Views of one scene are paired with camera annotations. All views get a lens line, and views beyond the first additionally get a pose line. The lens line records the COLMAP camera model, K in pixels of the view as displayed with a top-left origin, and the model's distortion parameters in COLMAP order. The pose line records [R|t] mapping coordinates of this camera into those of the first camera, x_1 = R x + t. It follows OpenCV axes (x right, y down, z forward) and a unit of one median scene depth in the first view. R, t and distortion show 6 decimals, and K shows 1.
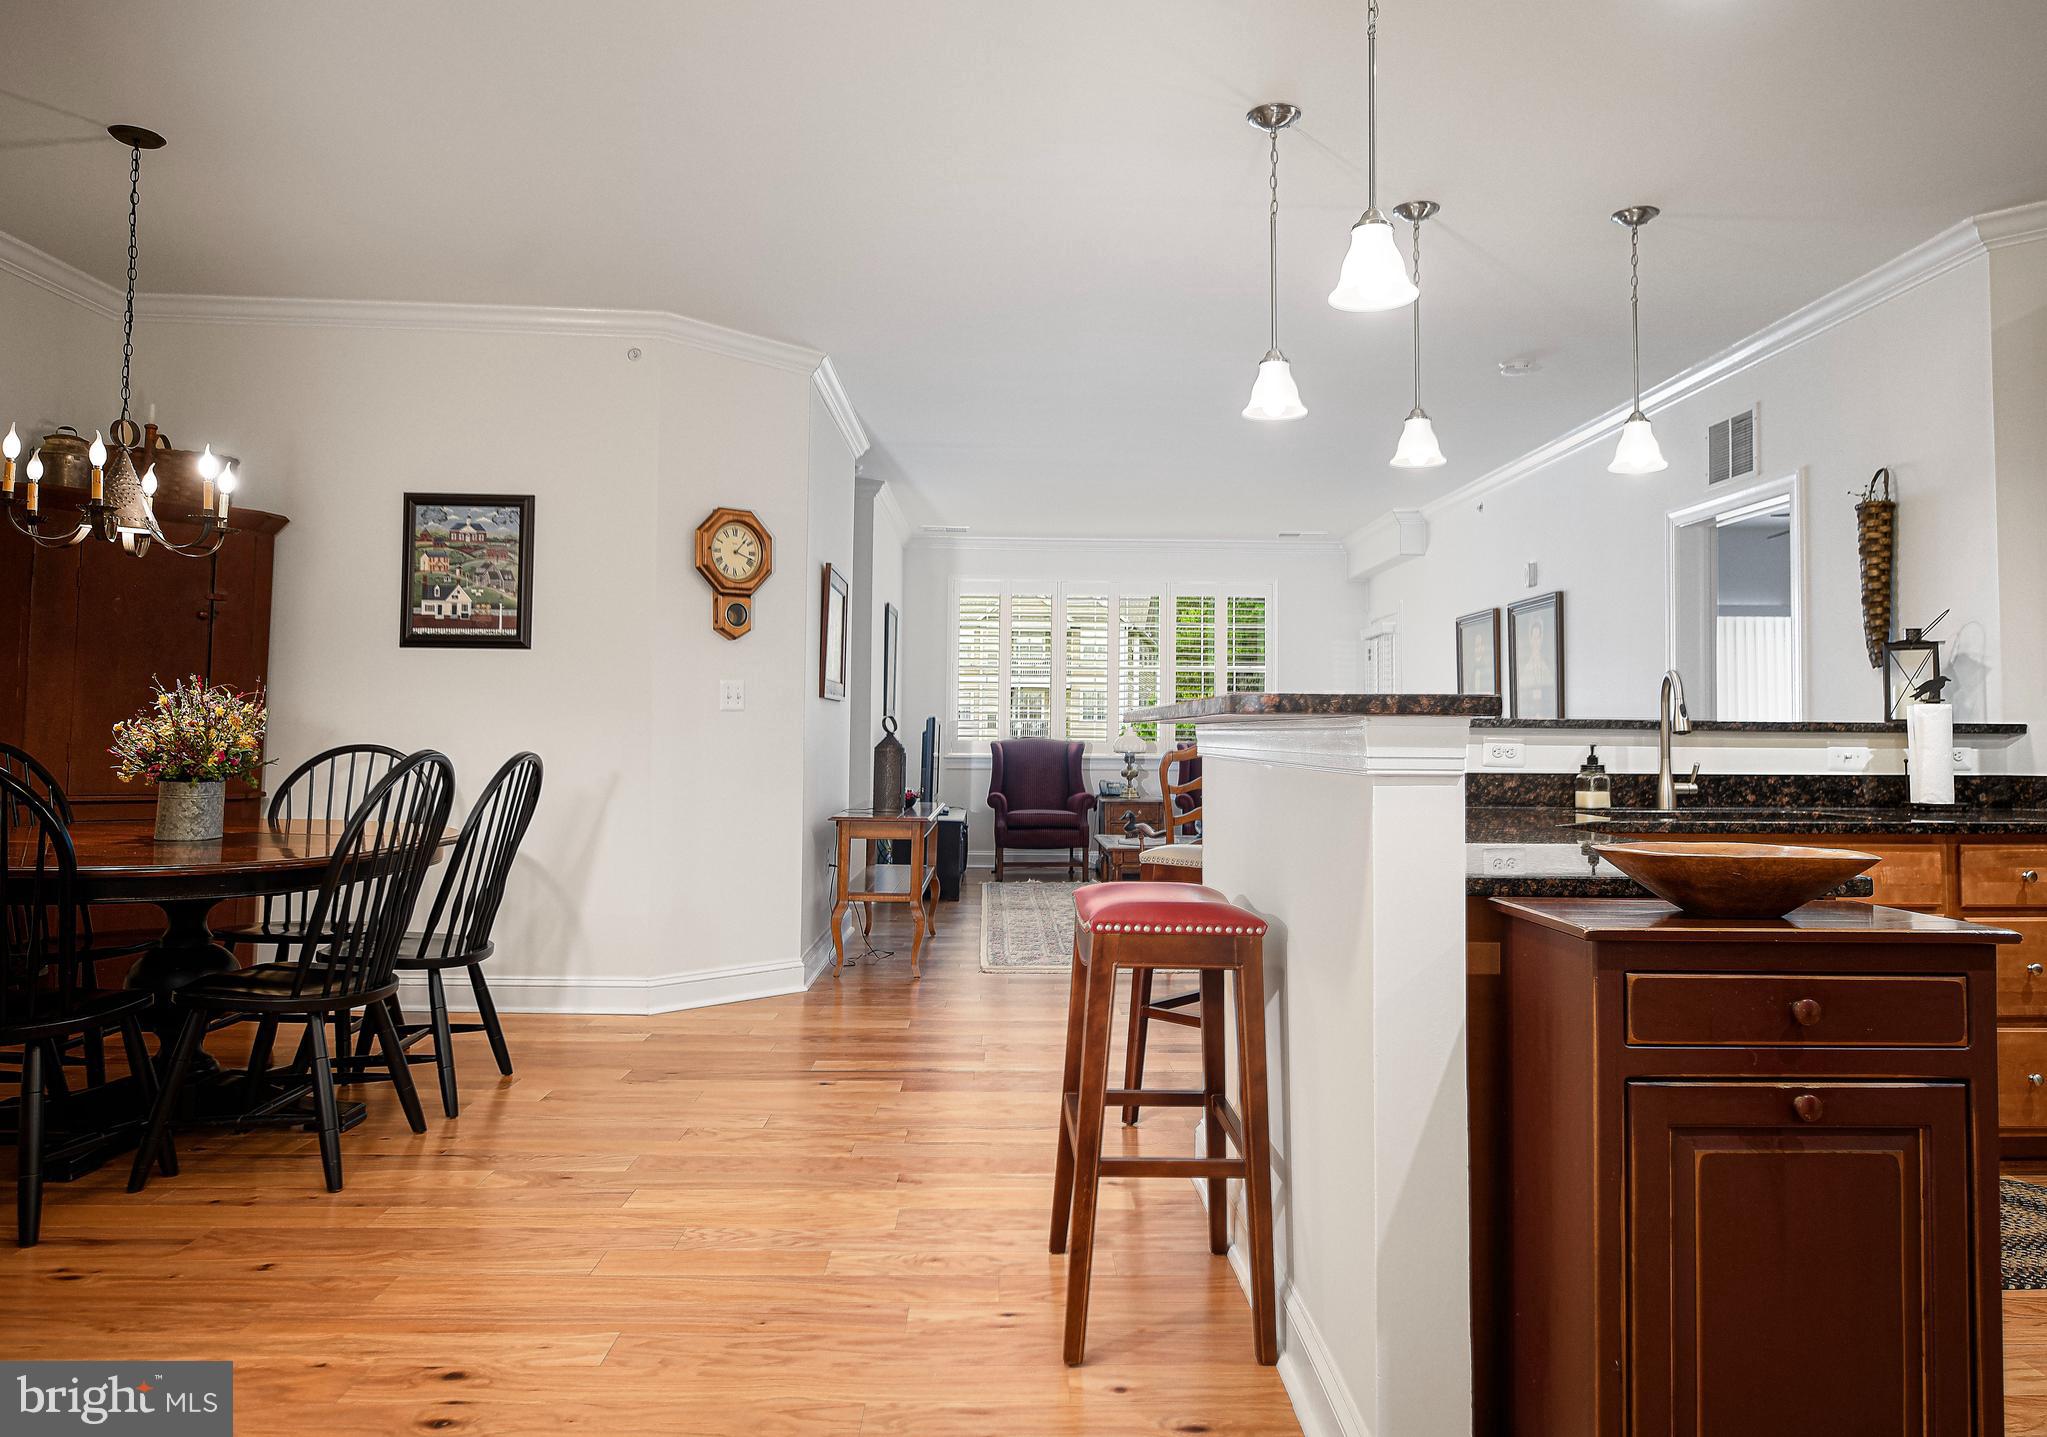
lens RADIAL K [[1347.9, 0, 1069.1], [0, 1347.9, 673.3], [0, 0, 1]] dist [0.003293, -0.002362]
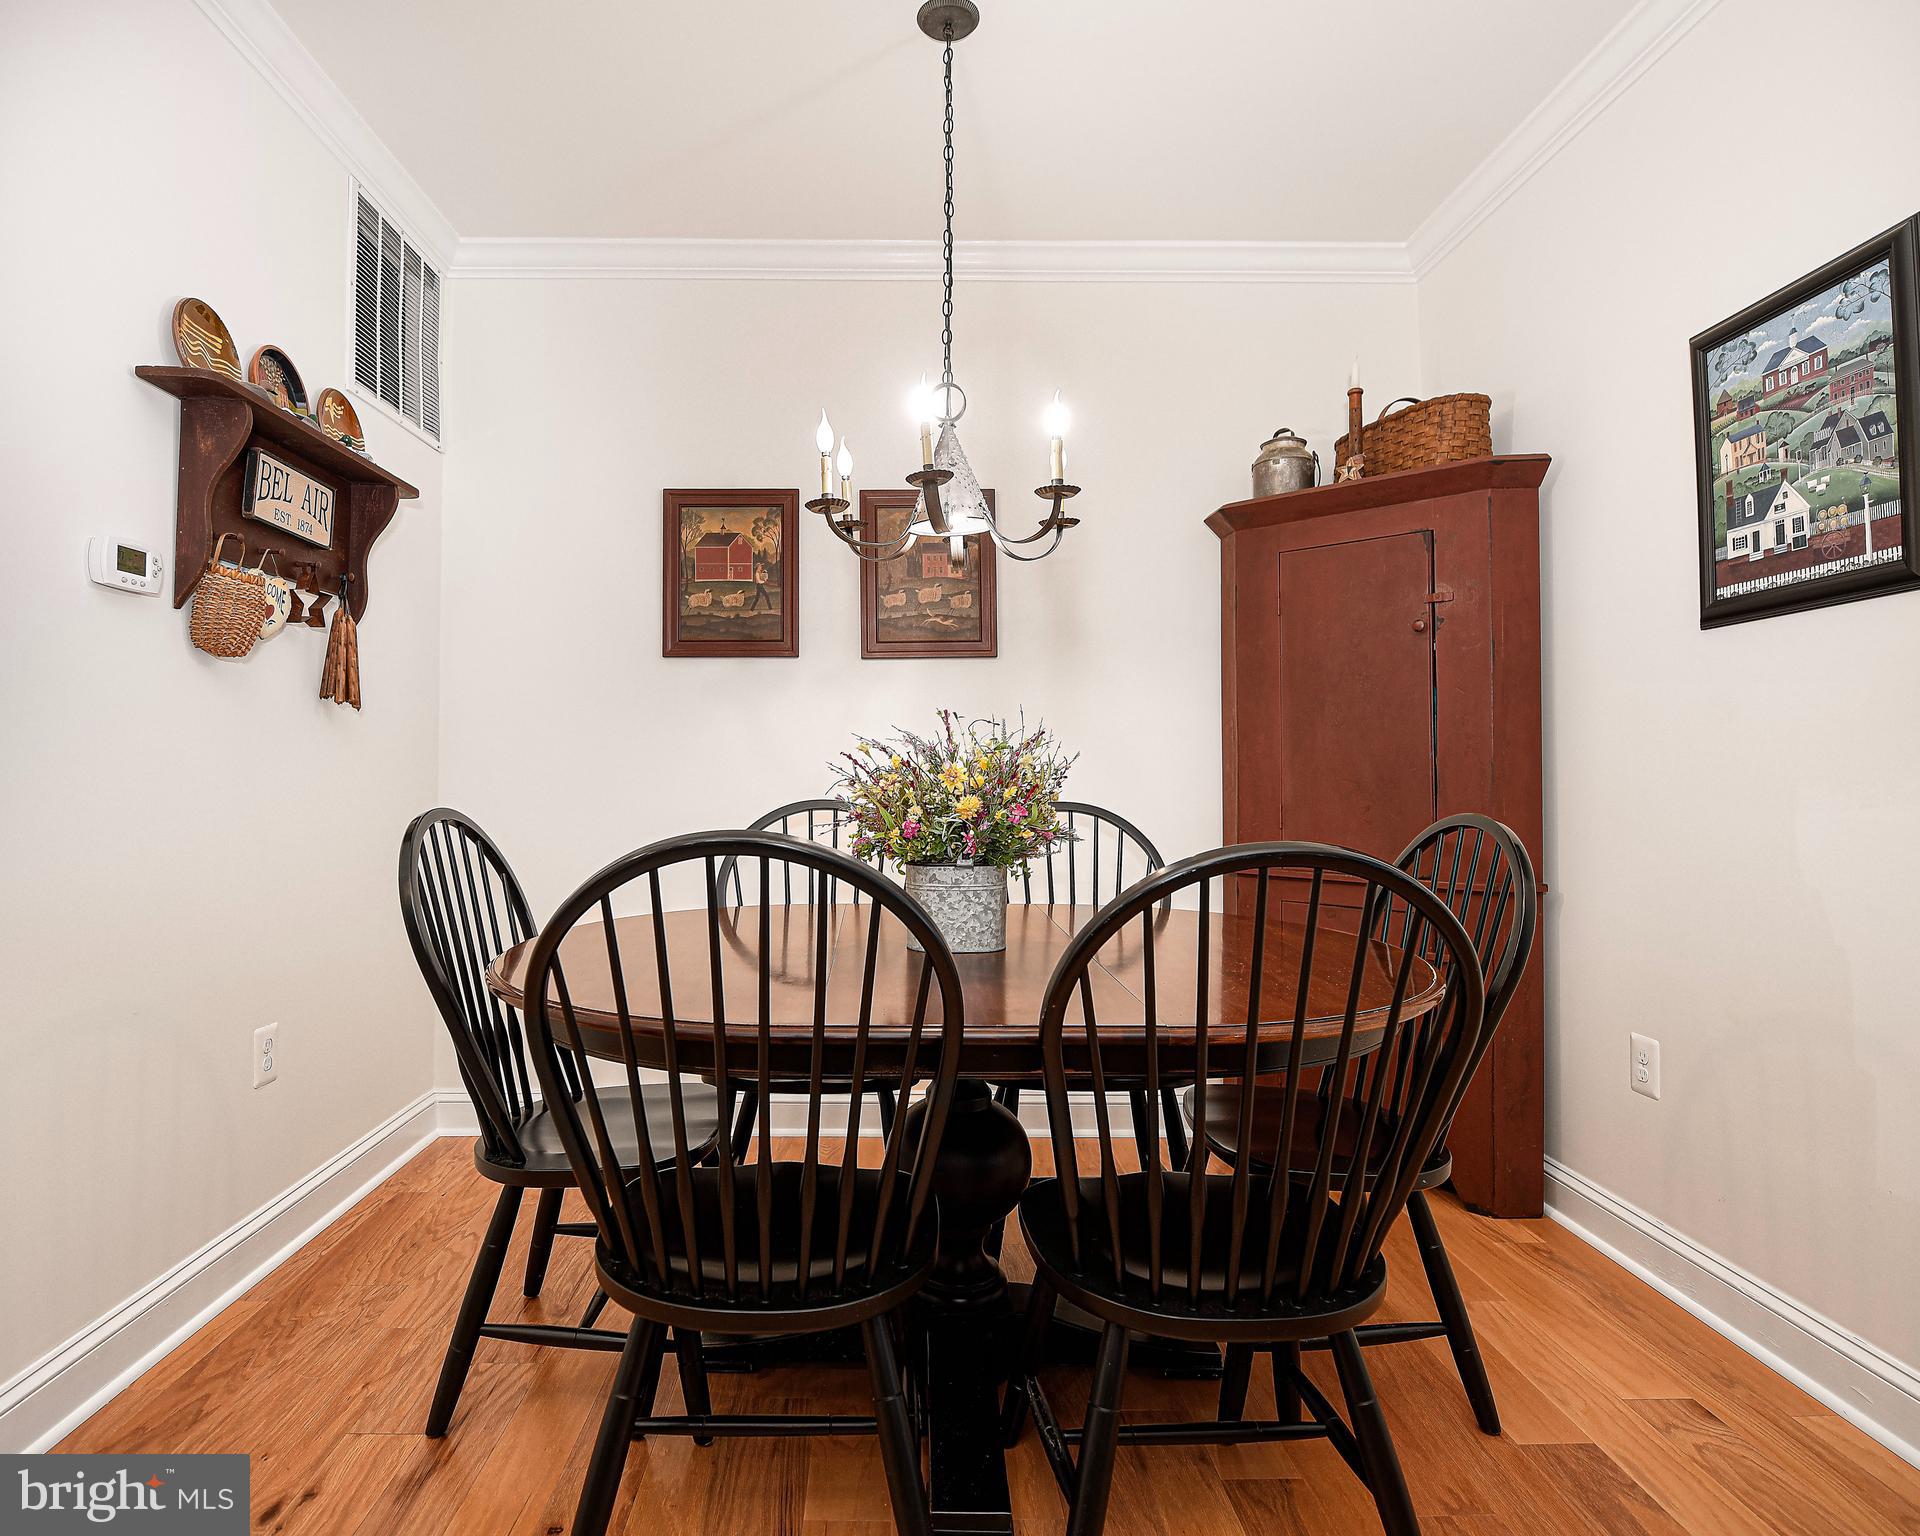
lens RADIAL K [[1034.9, 0, 911.7], [0, 1034.9, 762.3], [0, 0, 1]] dist [-0.012625, -0.007255]
pose [[-0.037626, -0.027168, -0.998923, -0.086041], [0.046117, 0.998518, -0.028894, 0.029589], [0.998227, -0.047154, -0.036317, 0.702511]]
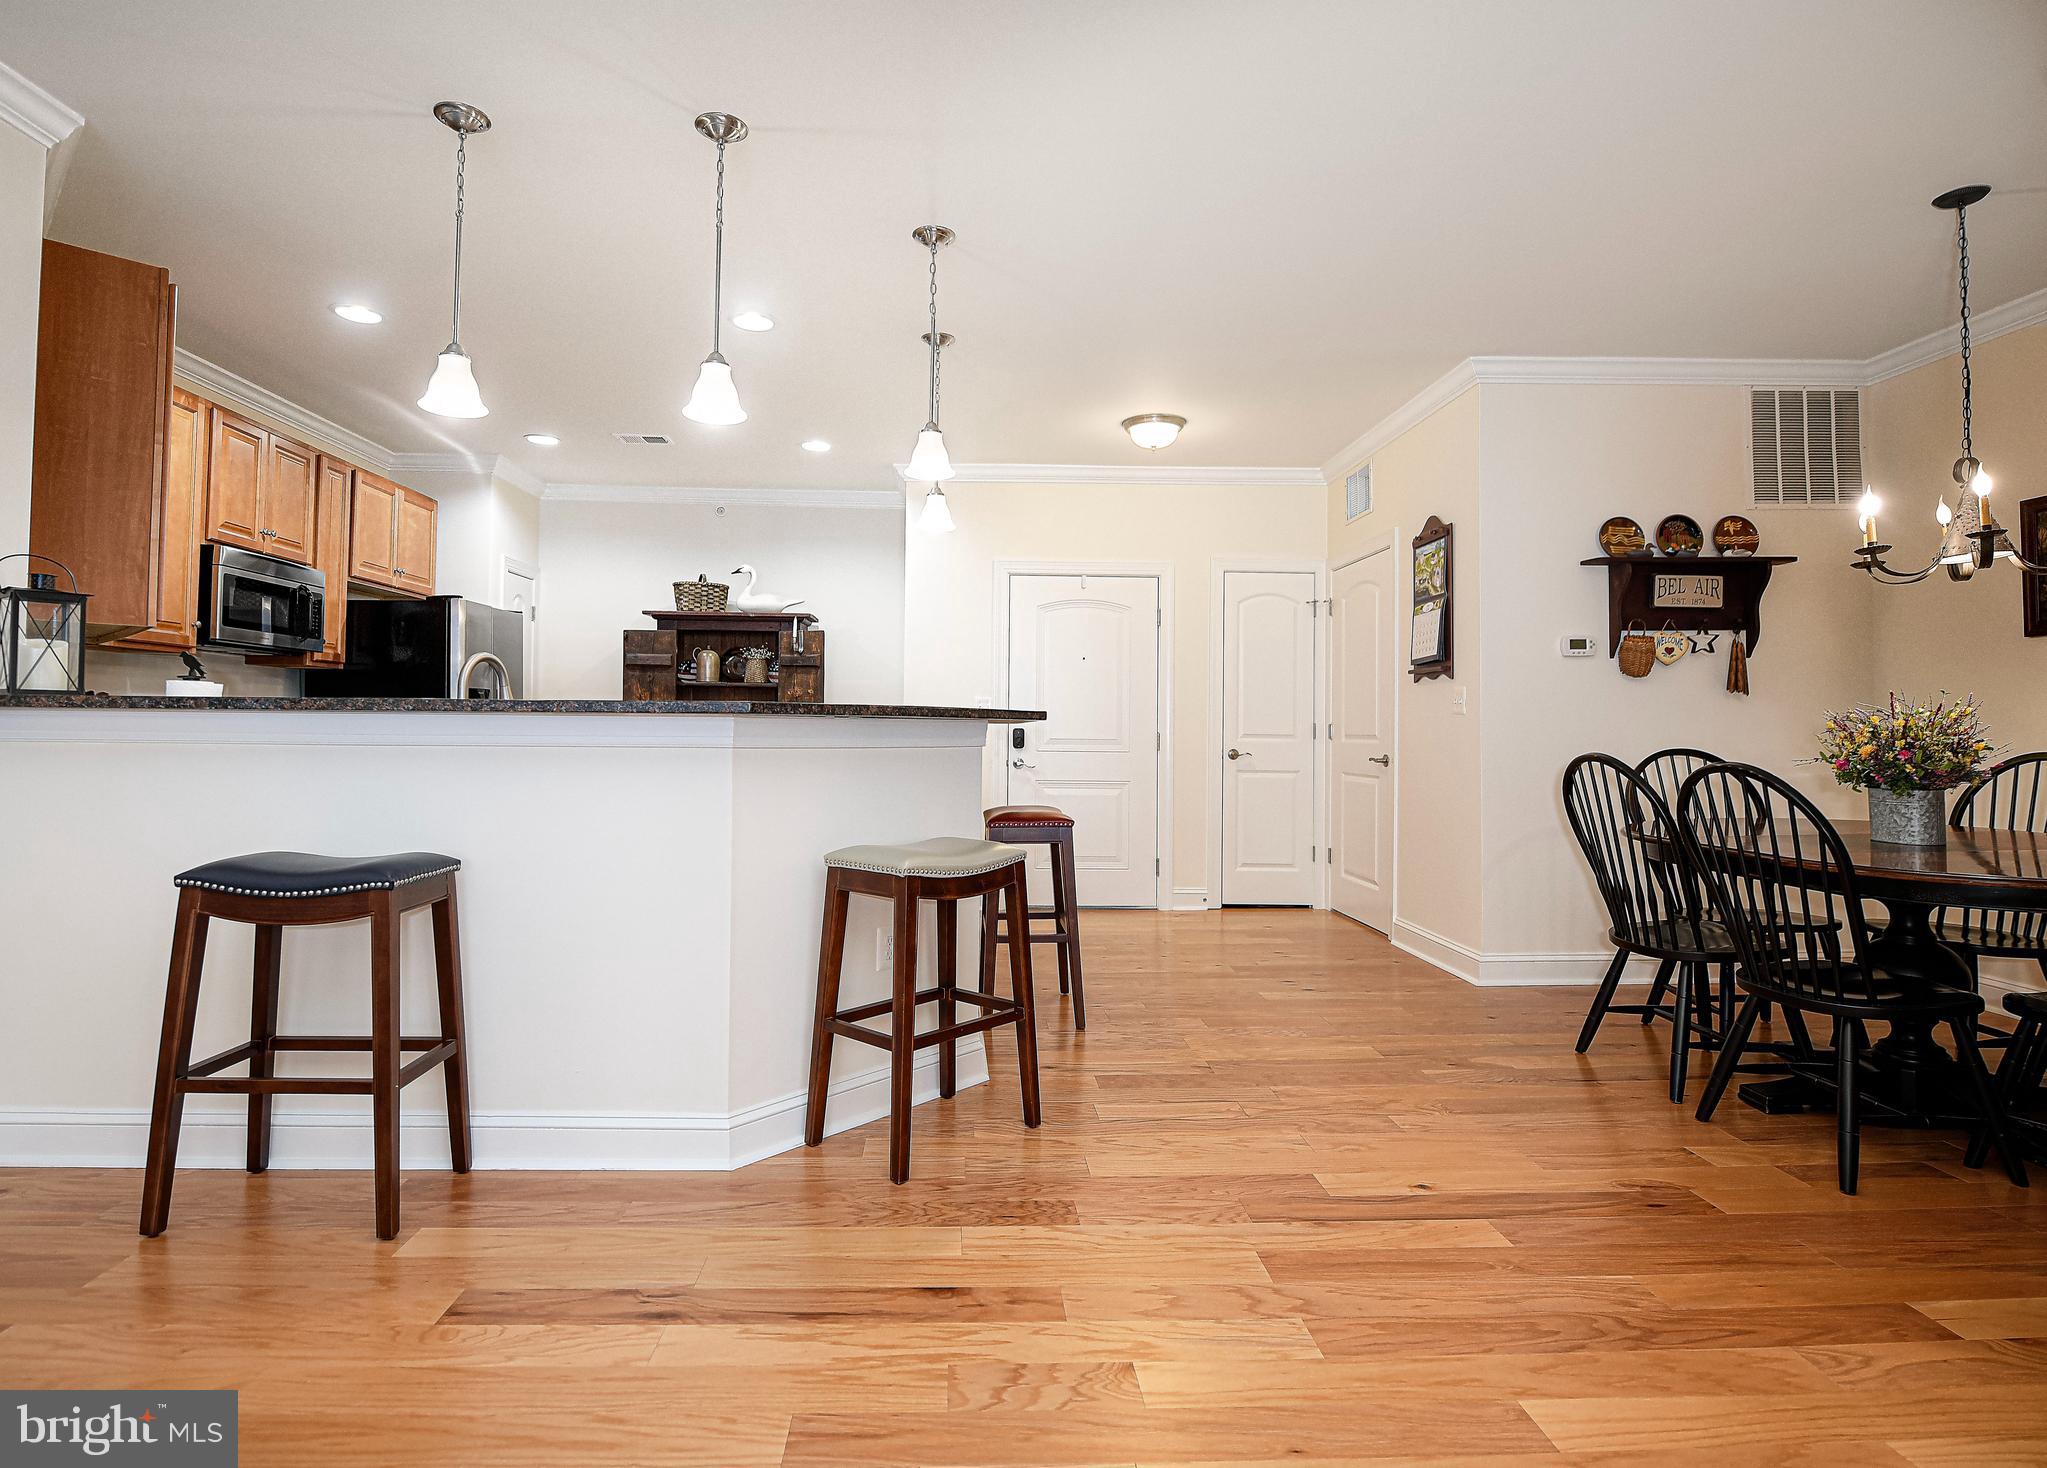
lens RADIAL K [[1064.9, 0, 994.3], [0, 1064.9, 703.9], [0, 0, 1]] dist [-0.005549, 0.000031]
pose [[-0.999741, -0.018673, 0.013032, 0.050026], [-0.019556, 0.997261, -0.071329, 0.060864], [-0.011664, -0.071566, -0.997368, 1.308840]]
